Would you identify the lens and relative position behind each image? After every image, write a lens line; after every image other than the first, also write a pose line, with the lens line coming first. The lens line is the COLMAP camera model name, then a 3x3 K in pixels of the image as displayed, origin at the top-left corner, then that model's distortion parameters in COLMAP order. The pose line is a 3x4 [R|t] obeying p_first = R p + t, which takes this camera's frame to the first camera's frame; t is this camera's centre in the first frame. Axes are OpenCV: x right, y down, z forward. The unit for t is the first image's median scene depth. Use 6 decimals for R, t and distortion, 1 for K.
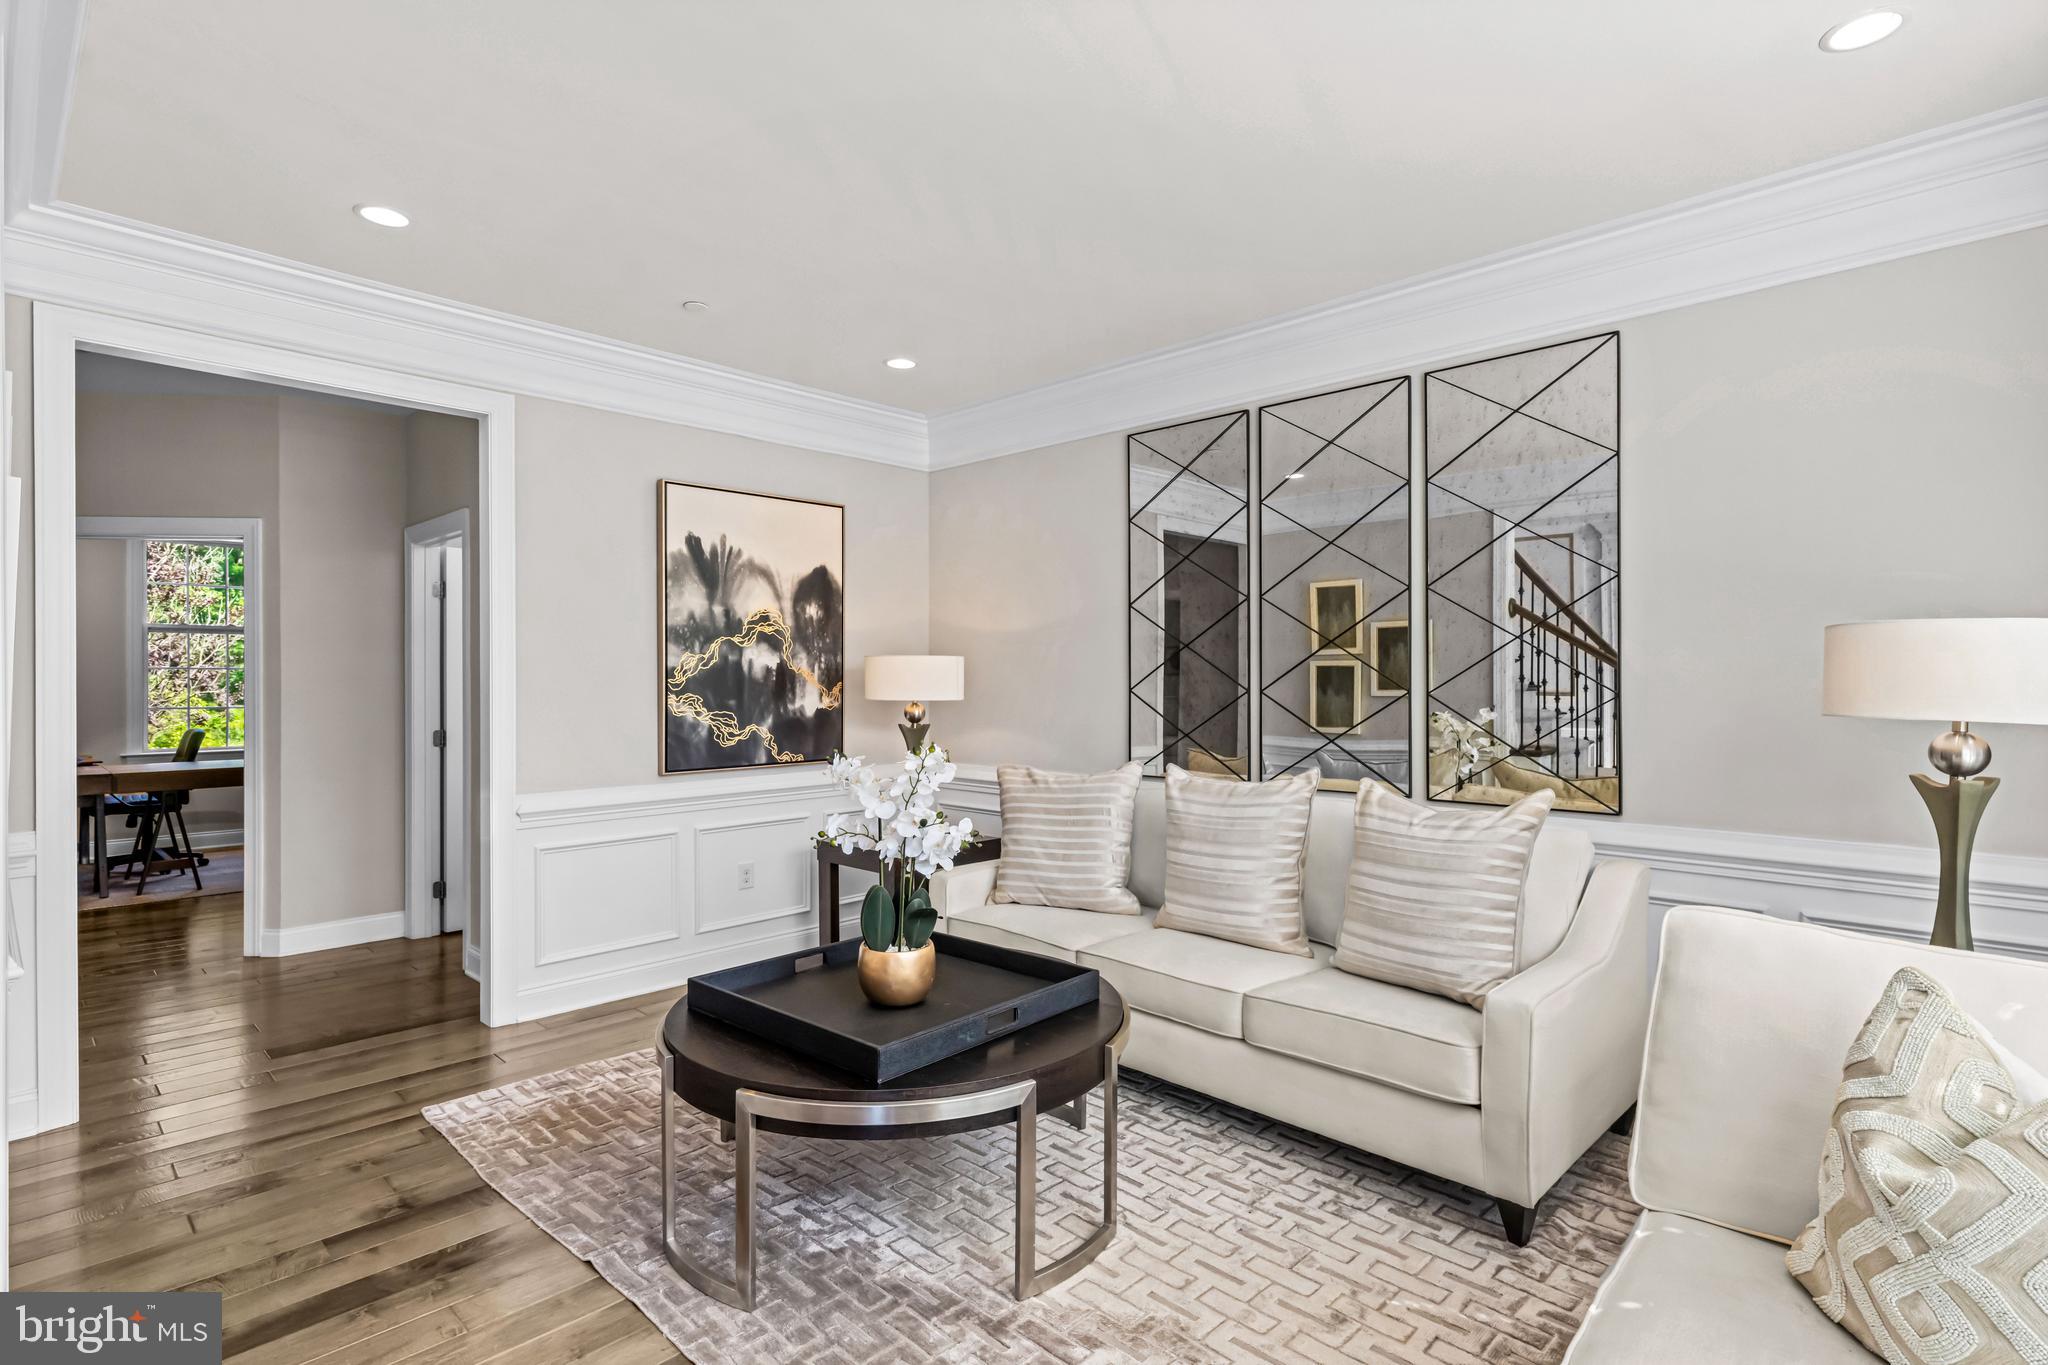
lens RADIAL K [[1033.3, 0, 1031.5], [0, 1033.3, 680.0], [0, 0, 1]] dist [-0.000699, 0.002530]
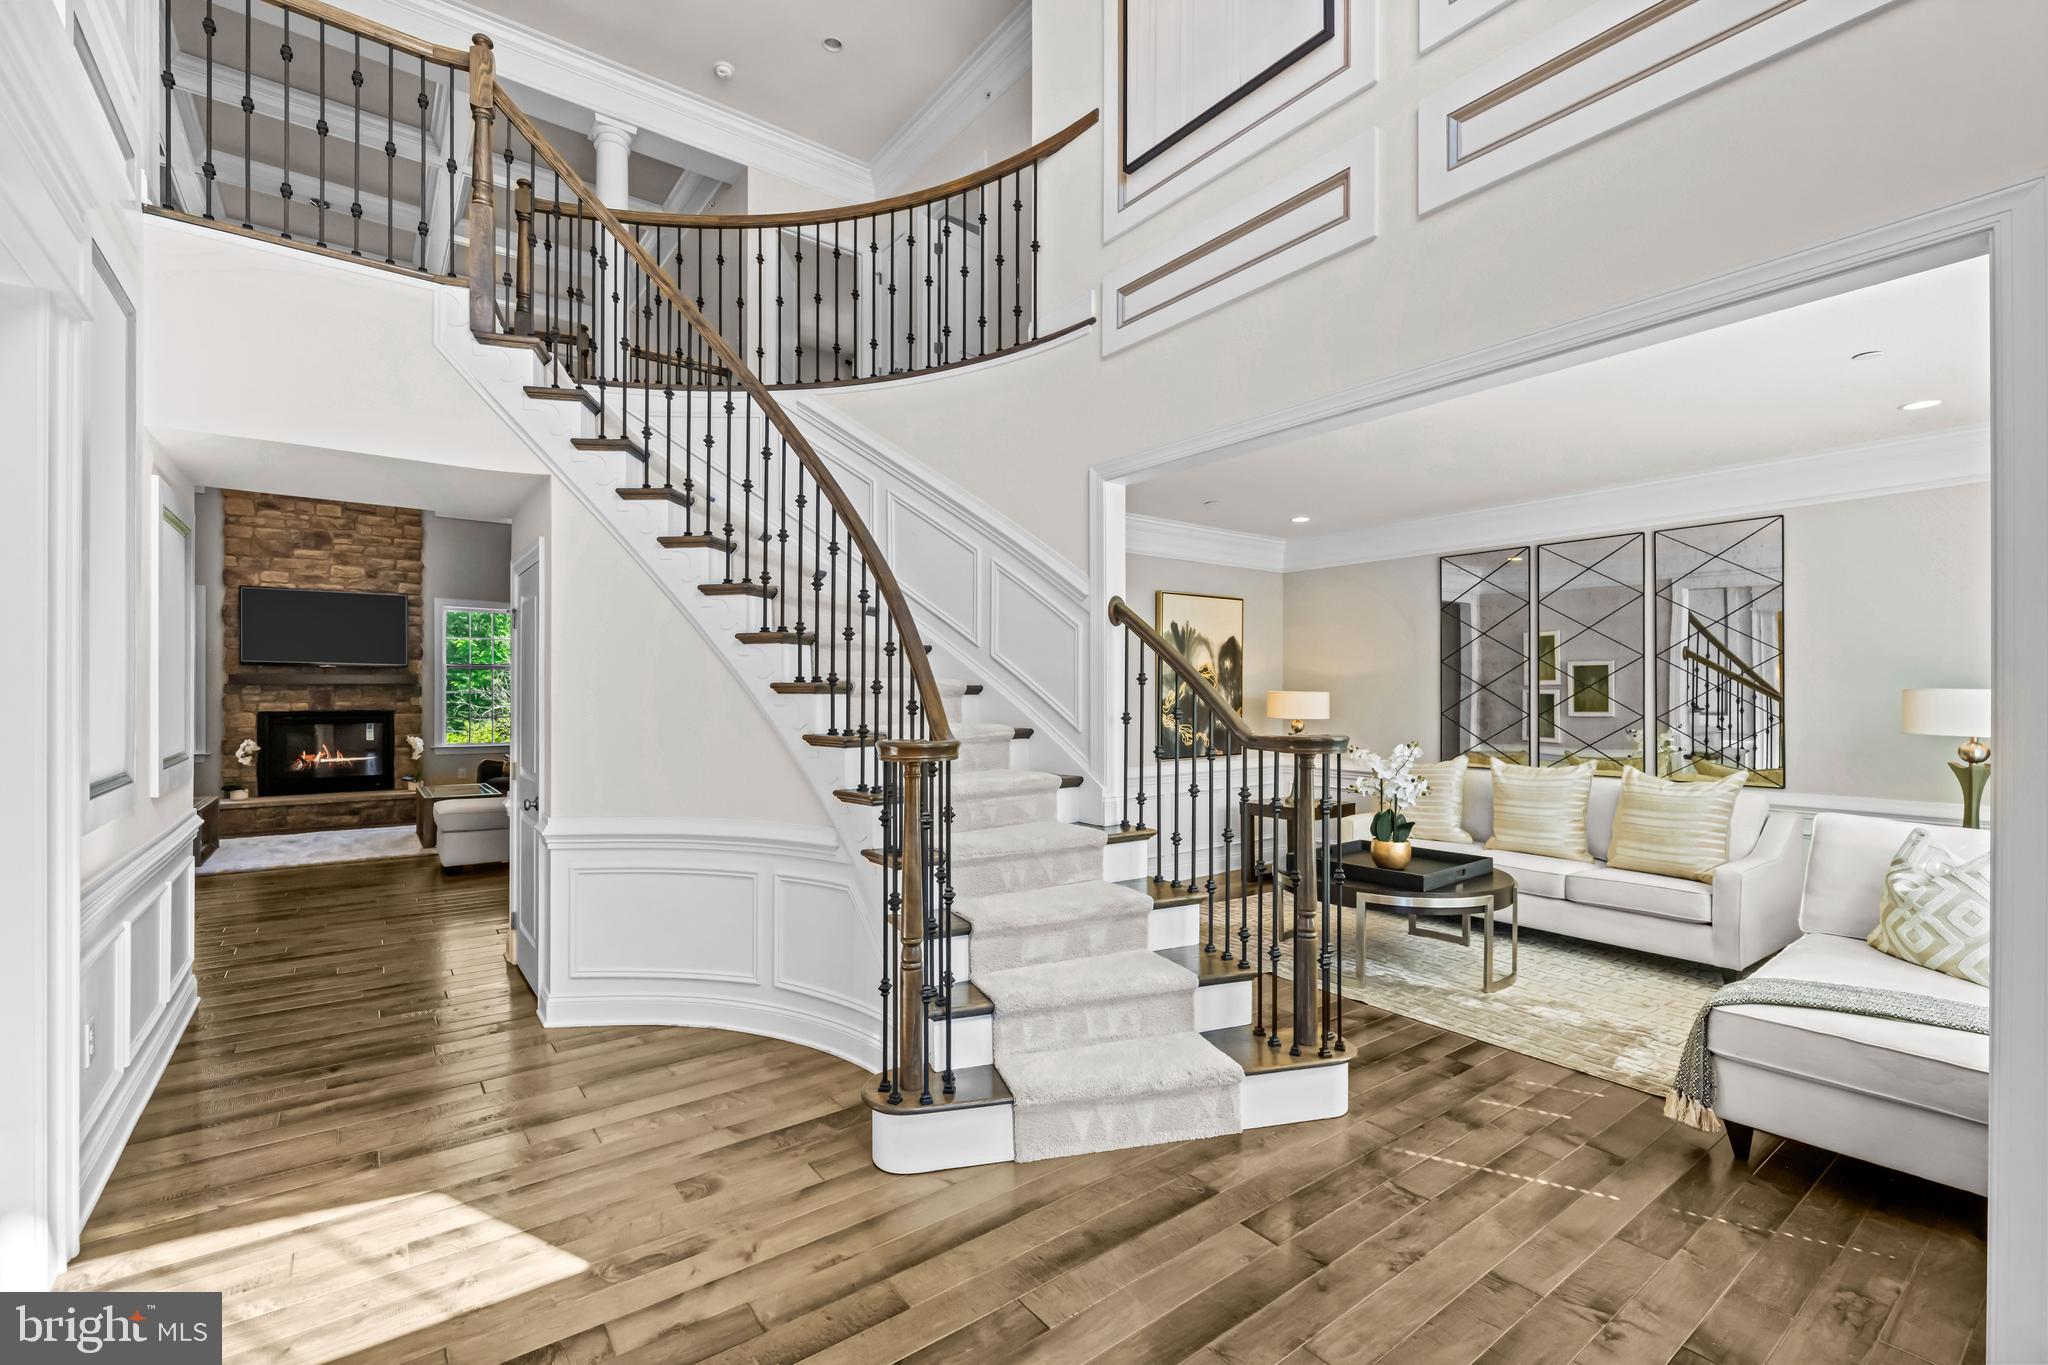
lens RADIAL K [[909.4, 0, 1018.8], [0, 909.4, 691.8], [0, 0, 1]] dist [0.001808, -0.000325]
pose [[0.986579, 0.002358, -0.163268, -0.442438], [-0.002860, 0.999992, -0.002834, -0.025171], [0.163260, 0.003263, 0.986578, -0.708635]]
